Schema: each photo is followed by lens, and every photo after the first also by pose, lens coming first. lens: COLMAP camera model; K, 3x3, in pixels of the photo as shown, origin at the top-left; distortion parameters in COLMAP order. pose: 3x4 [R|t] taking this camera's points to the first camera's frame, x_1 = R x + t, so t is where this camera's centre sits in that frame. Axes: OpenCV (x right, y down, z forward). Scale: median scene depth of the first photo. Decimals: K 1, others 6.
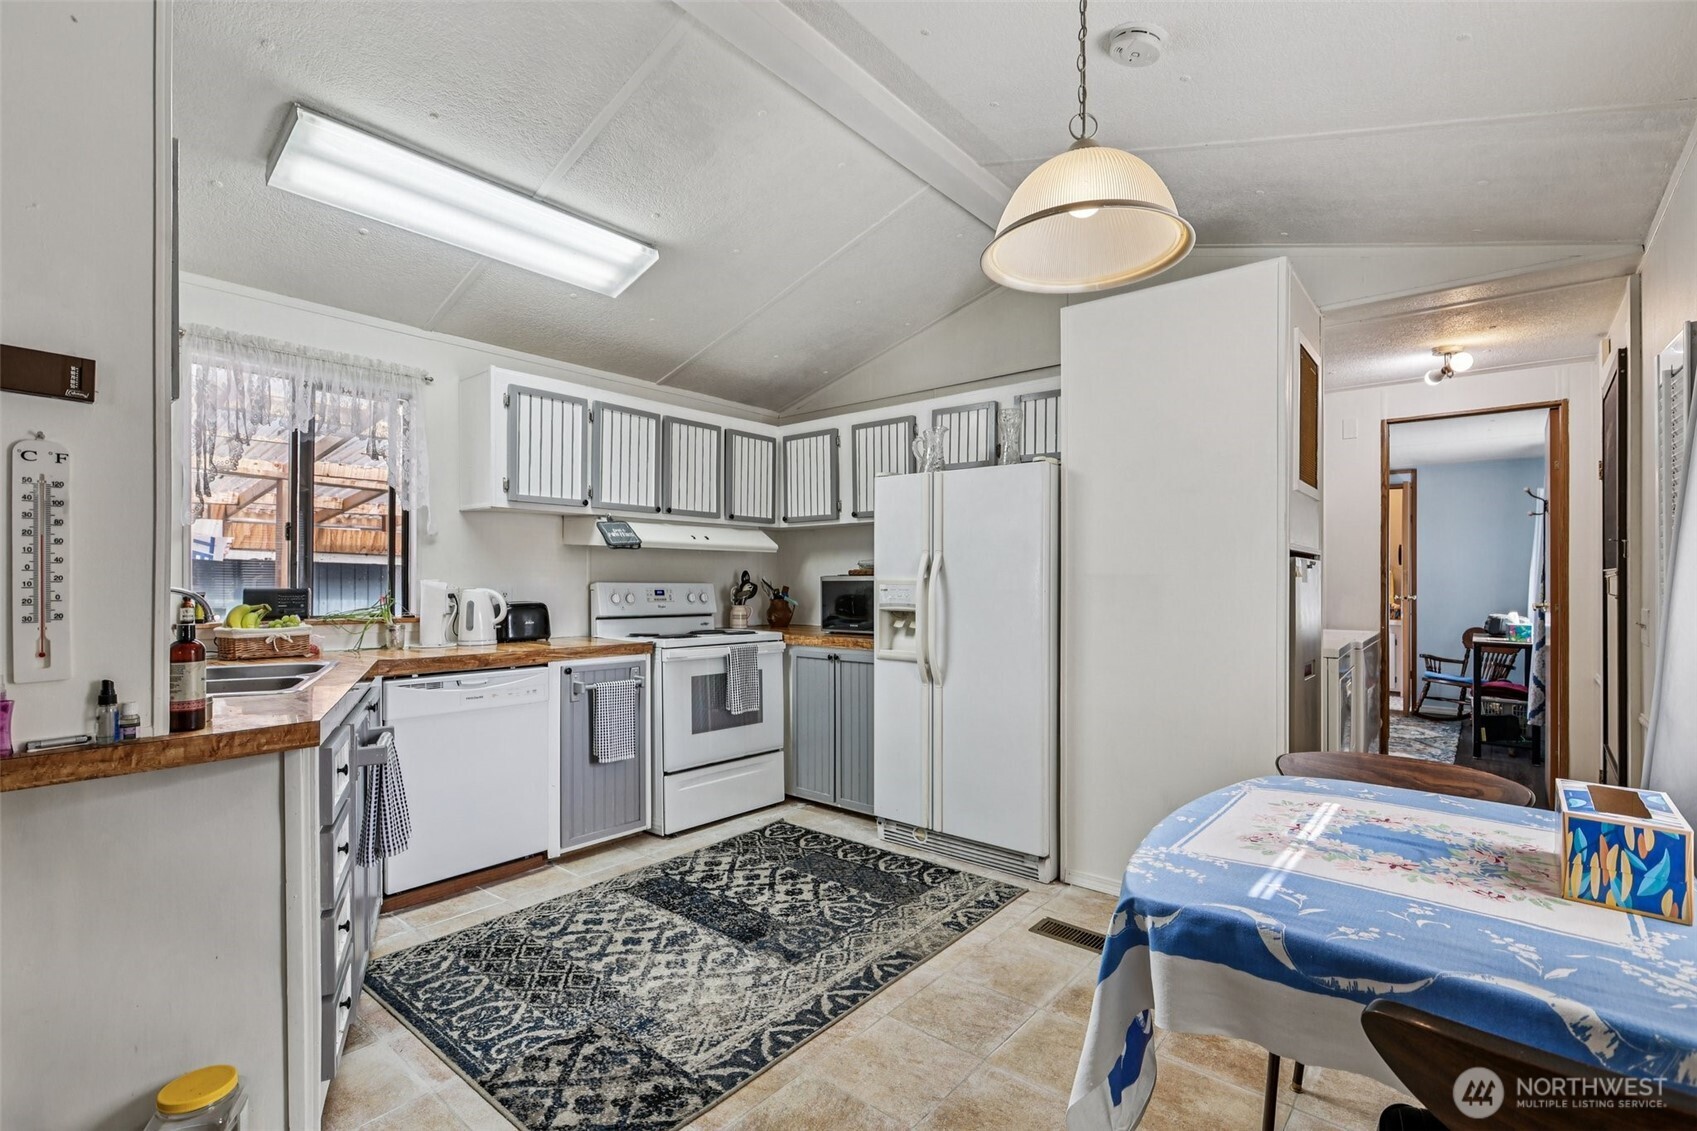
lens RADIAL K [[773.5, 0, 851.3], [0, 773.5, 575.7], [0, 0, 1]] dist [0.002400, 0.000119]
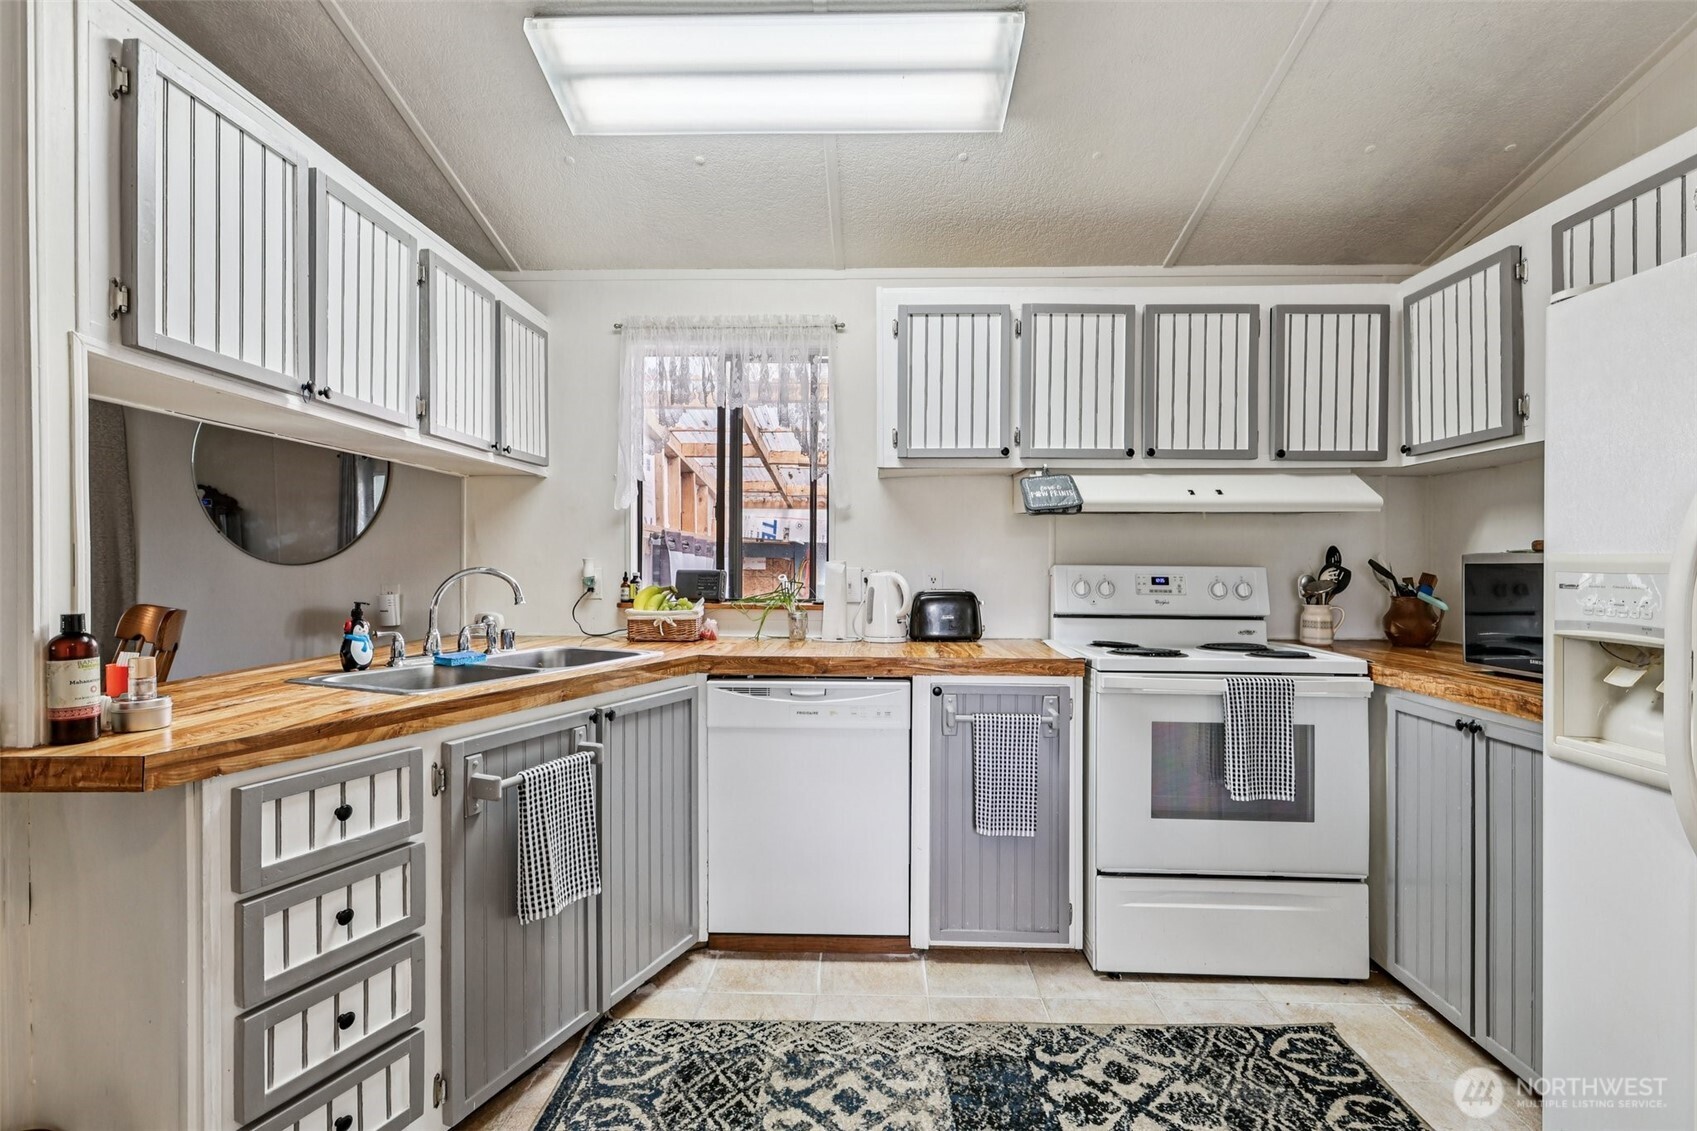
lens RADIAL K [[763.2, 0, 848.5], [0, 763.2, 565.5], [0, 0, 1]] dist [0.001488, -0.000365]
pose [[0.622358, 0.004058, -0.782722, 0.113213], [0.003331, 0.999964, 0.007833, 0.003378], [0.782725, -0.007482, 0.622322, 0.455109]]
